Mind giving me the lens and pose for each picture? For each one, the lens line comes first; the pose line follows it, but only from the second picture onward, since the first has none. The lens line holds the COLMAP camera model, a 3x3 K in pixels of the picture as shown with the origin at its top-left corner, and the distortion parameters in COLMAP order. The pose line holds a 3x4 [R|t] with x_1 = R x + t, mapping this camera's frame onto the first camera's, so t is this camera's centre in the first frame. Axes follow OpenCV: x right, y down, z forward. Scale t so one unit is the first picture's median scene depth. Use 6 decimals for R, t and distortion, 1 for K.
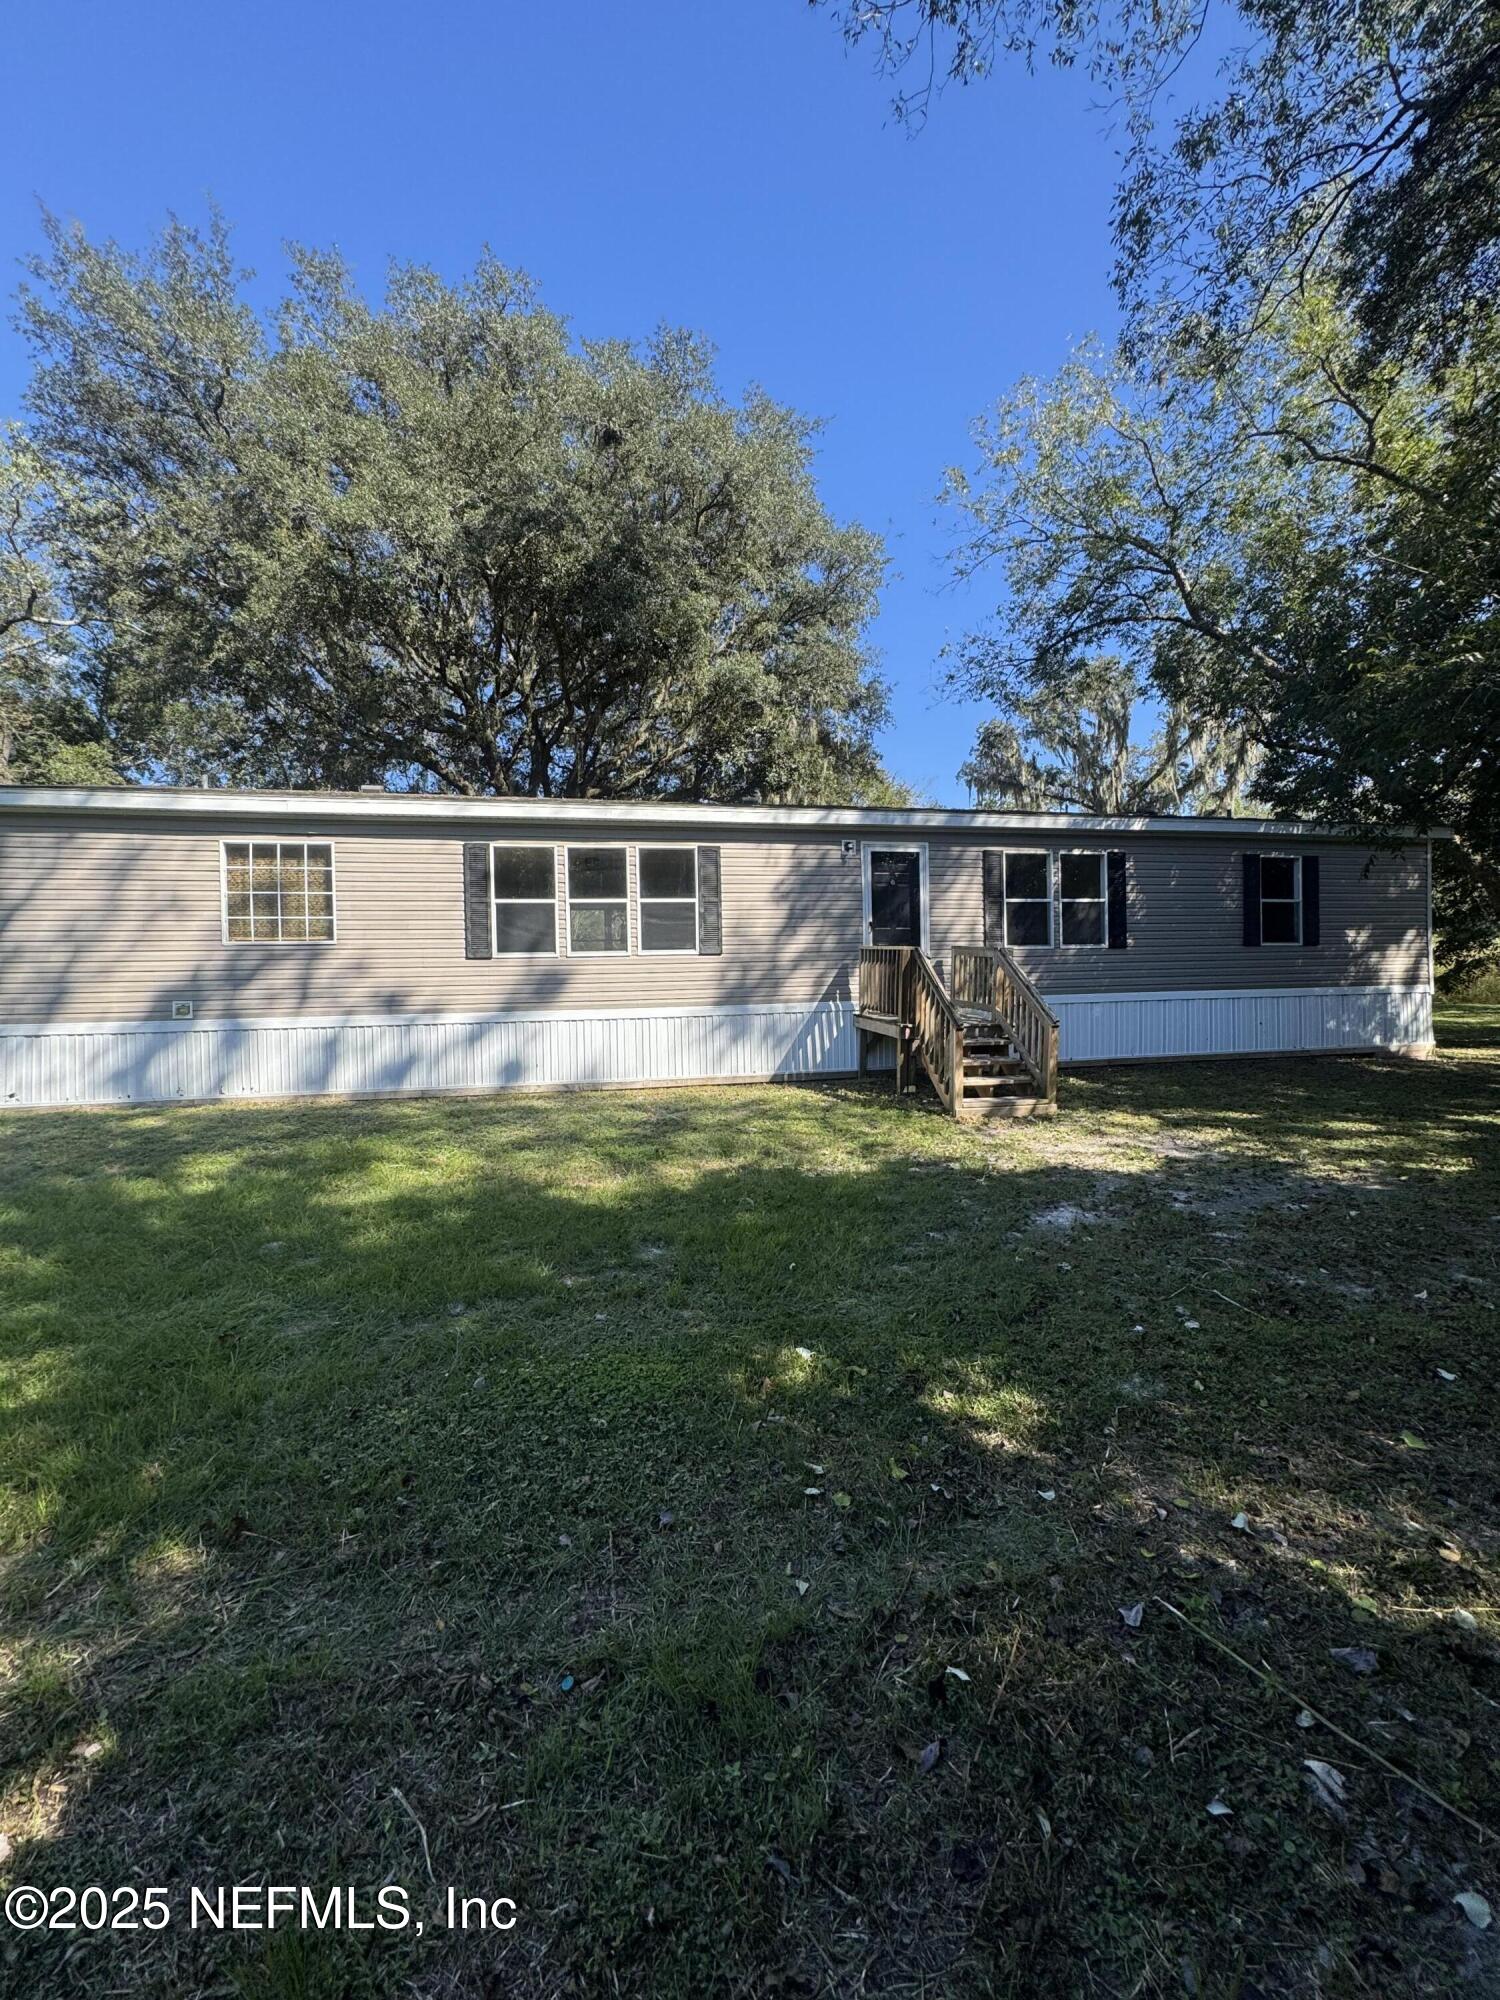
lens RADIAL K [[794.7, 0, 750.2], [0, 794.7, 1002.9], [0, 0, 1]] dist [0.002583, -0.000223]
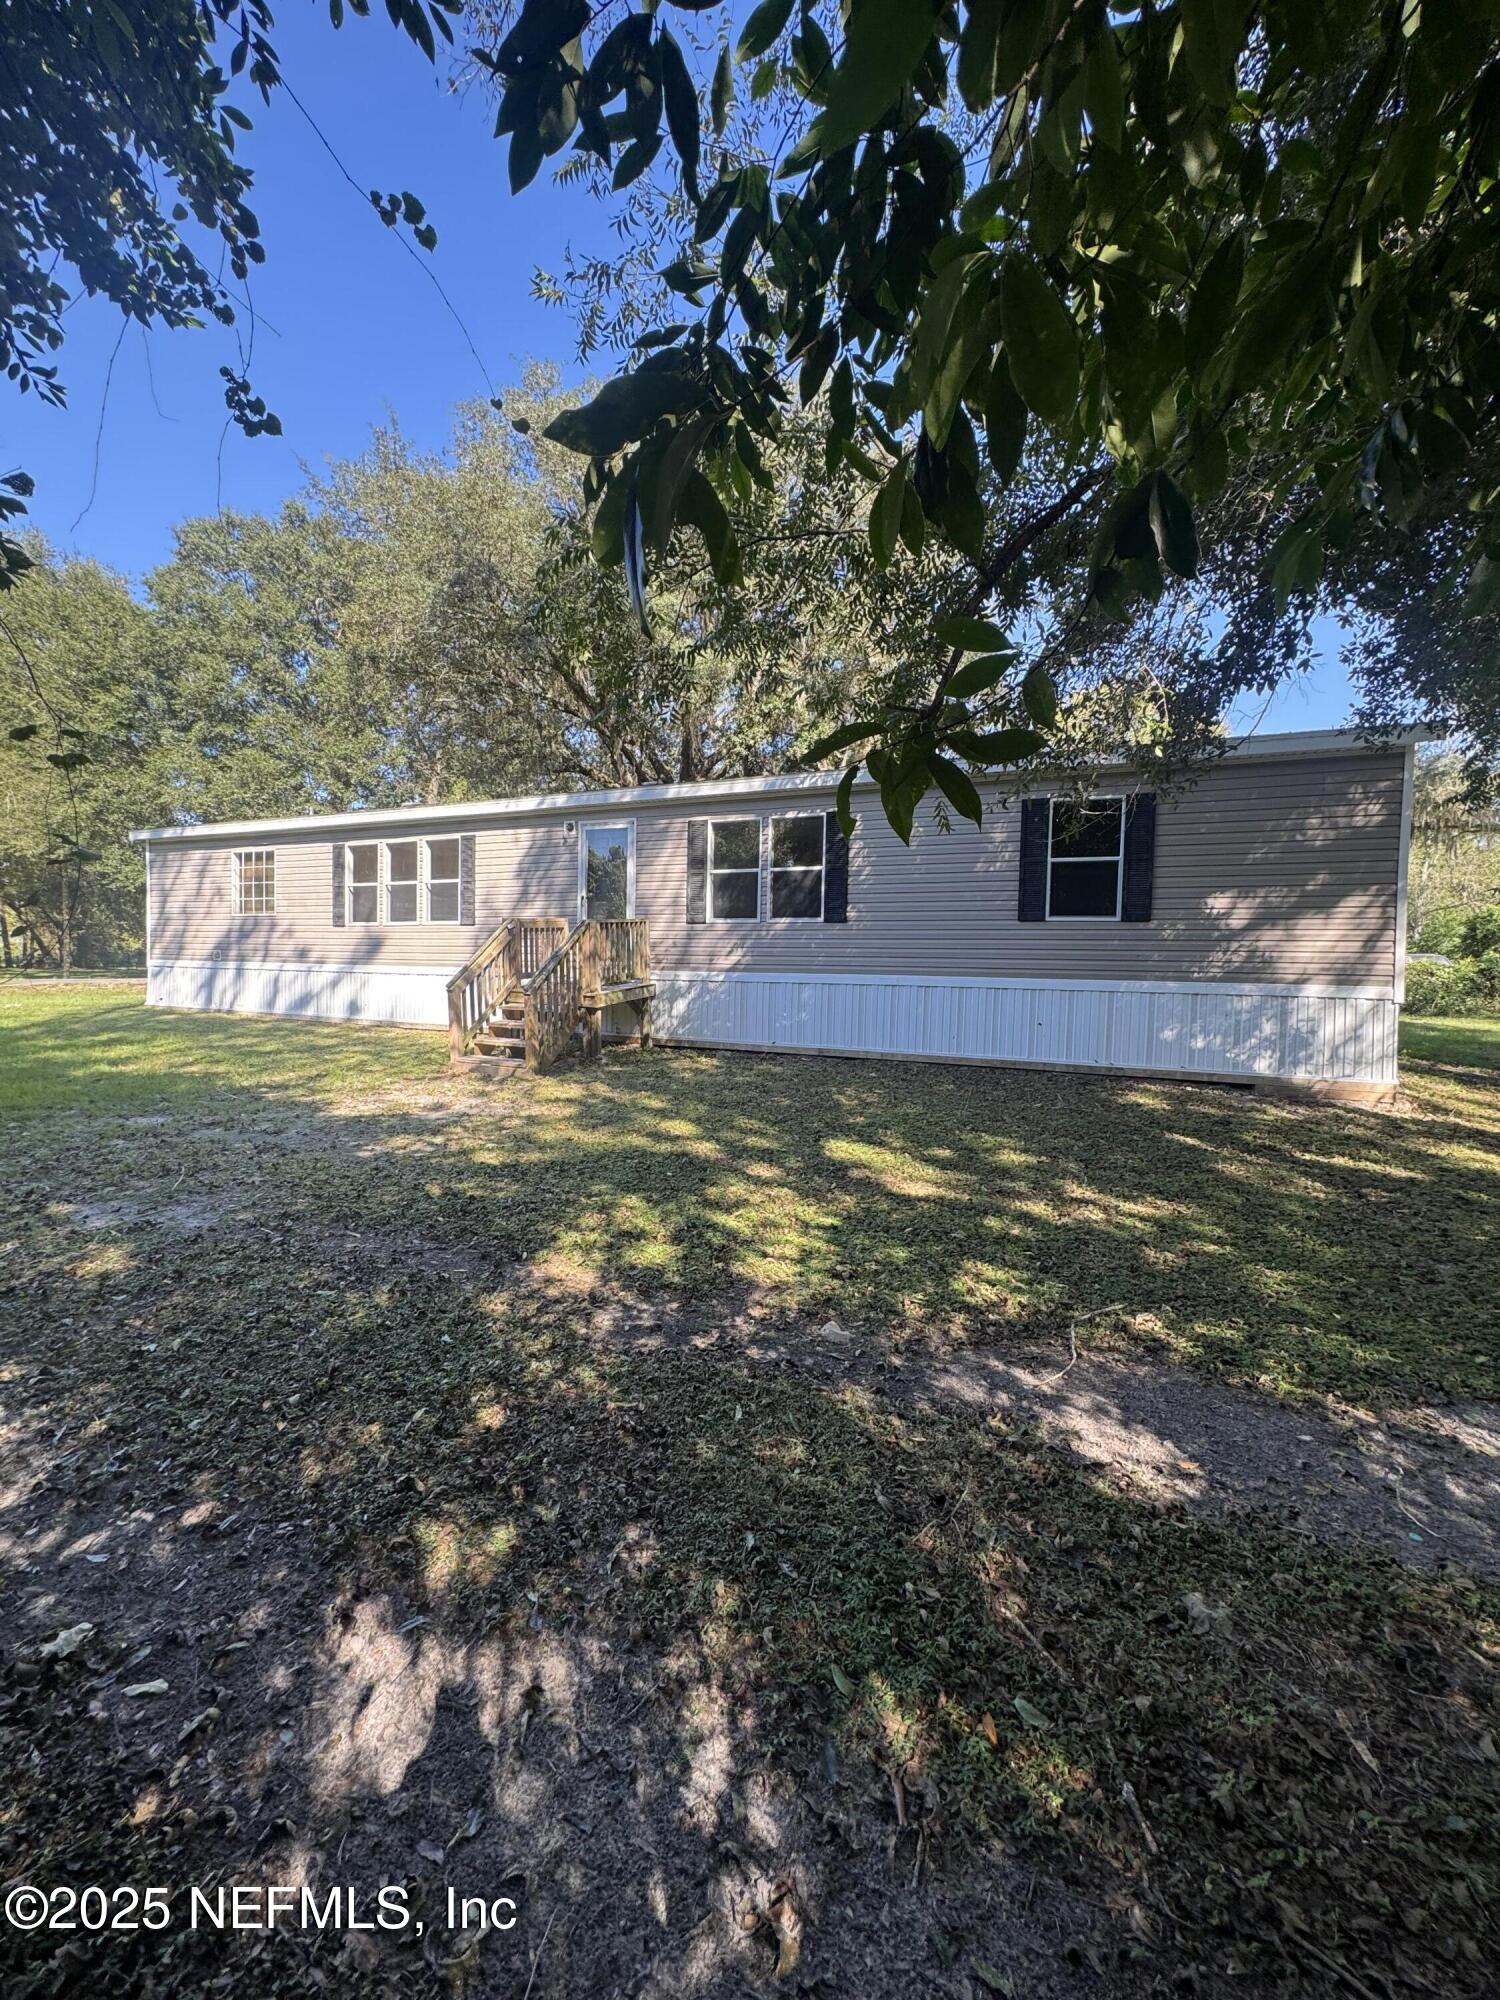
lens RADIAL K [[794.7, 0, 770.1], [0, 794.7, 993.2], [0, 0, 1]] dist [0.002583, -0.000223]
pose [[0.812499, 0.062218, -0.579633, 1.004503], [-0.037724, 0.997816, 0.054226, -0.039016], [0.581741, -0.022192, 0.813071, 0.269723]]
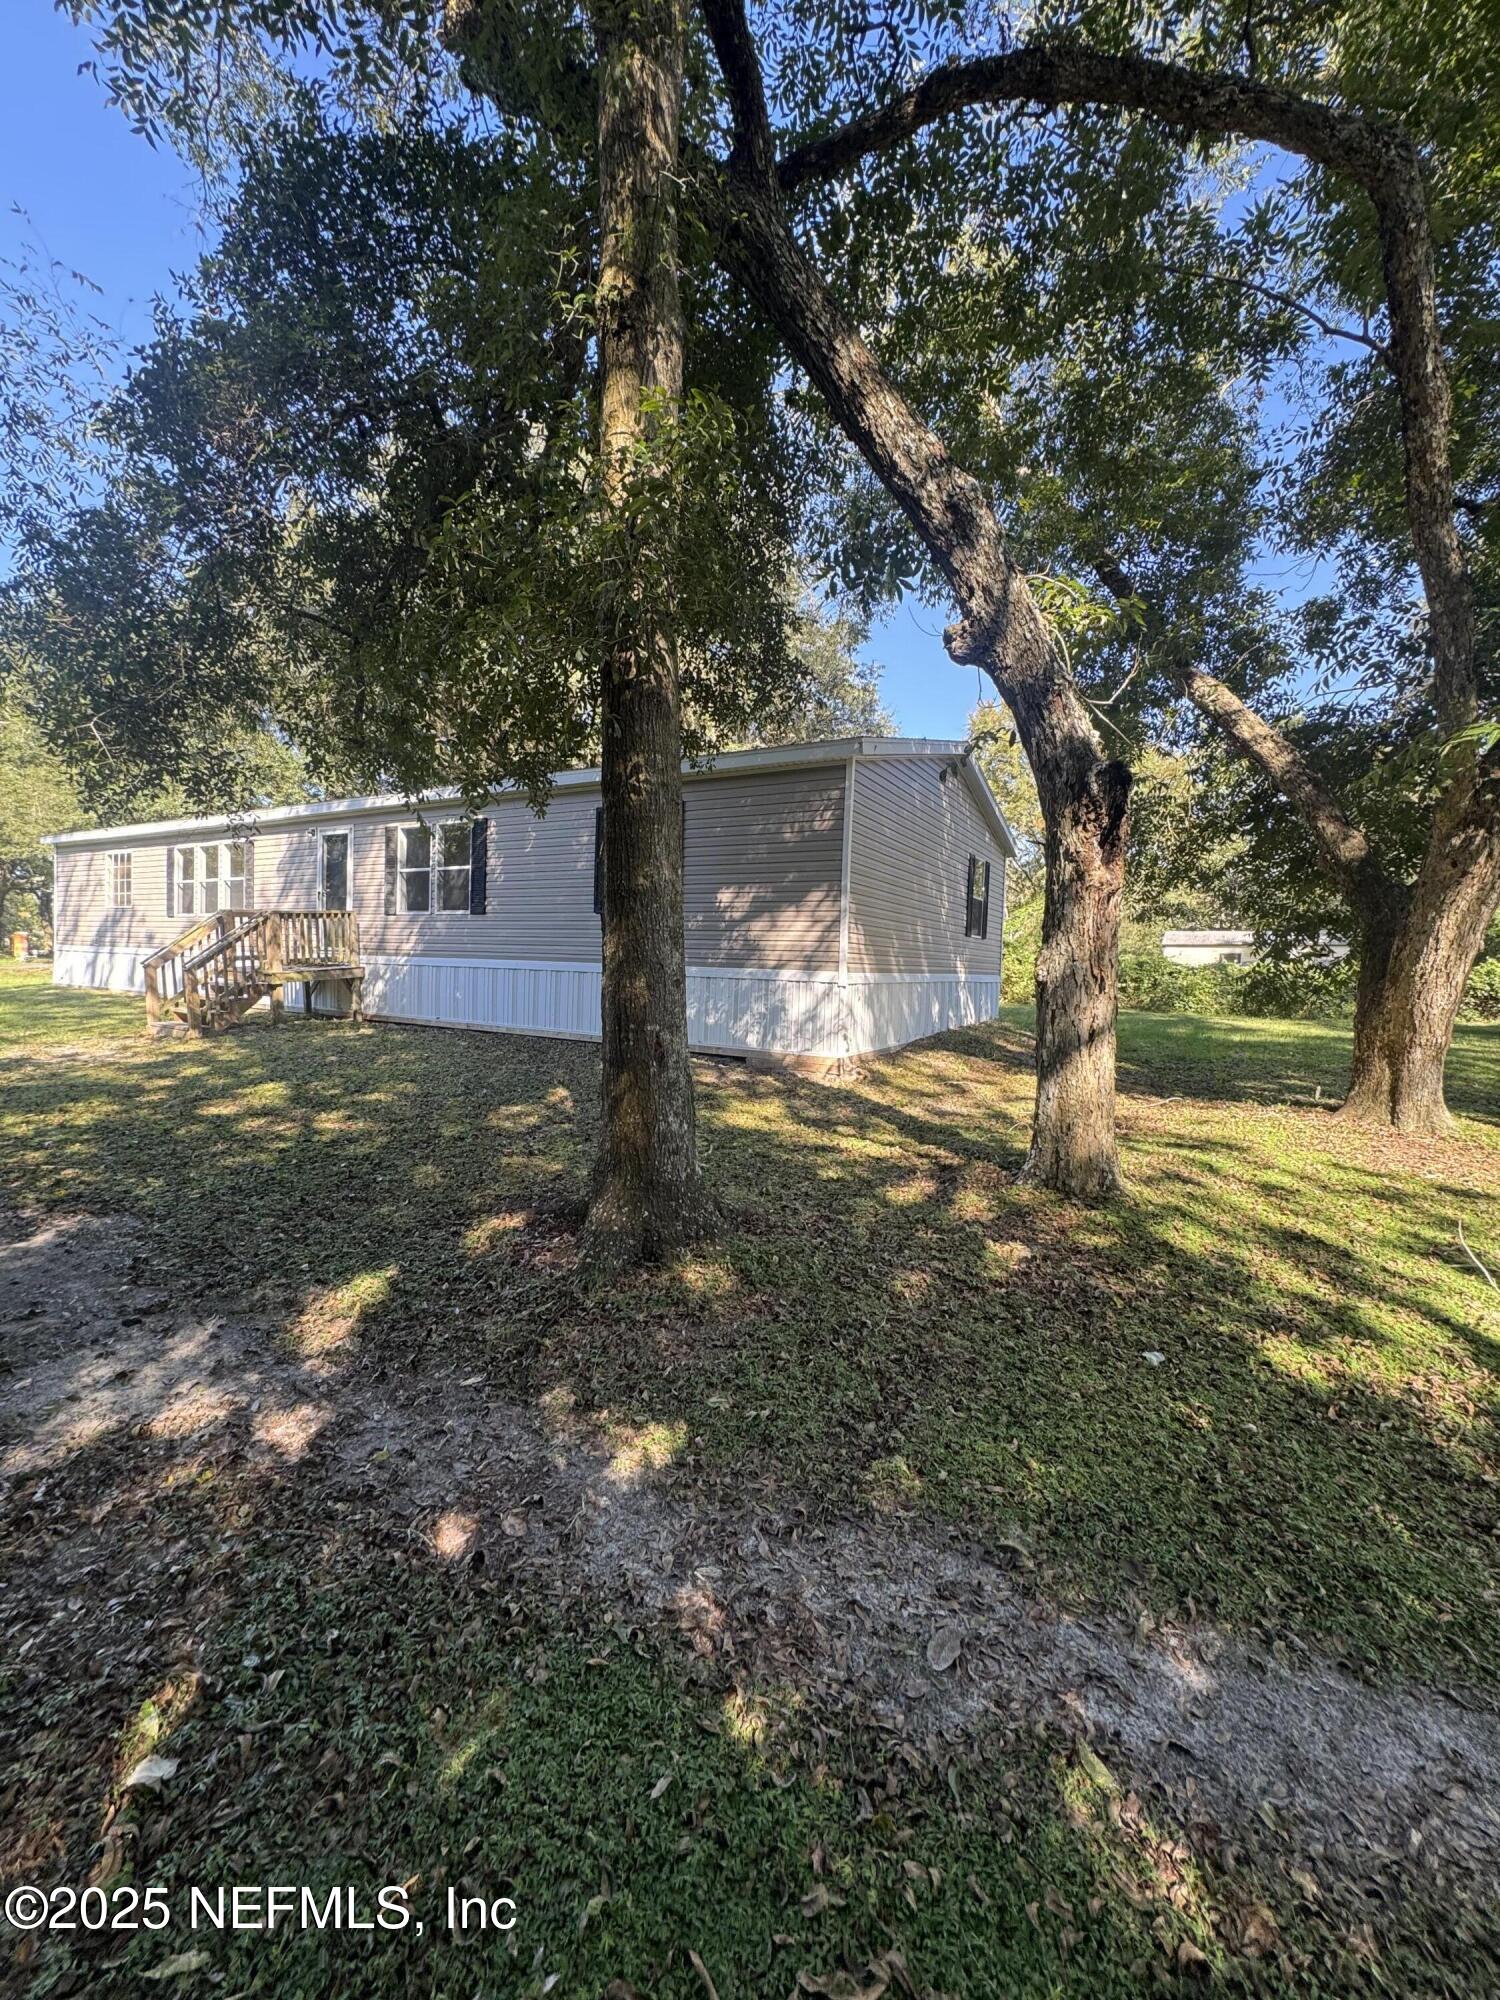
lens RADIAL K [[918.9, 0, 733.7], [0, 918.9, 996.8], [0, 0, 1]] dist [-0.005475, -0.000100]
pose [[0.700613, 0.077966, -0.709270, 1.677388], [-0.040669, 0.996760, 0.069395, -0.063649], [0.712382, -0.019774, 0.701513, 0.448947]]
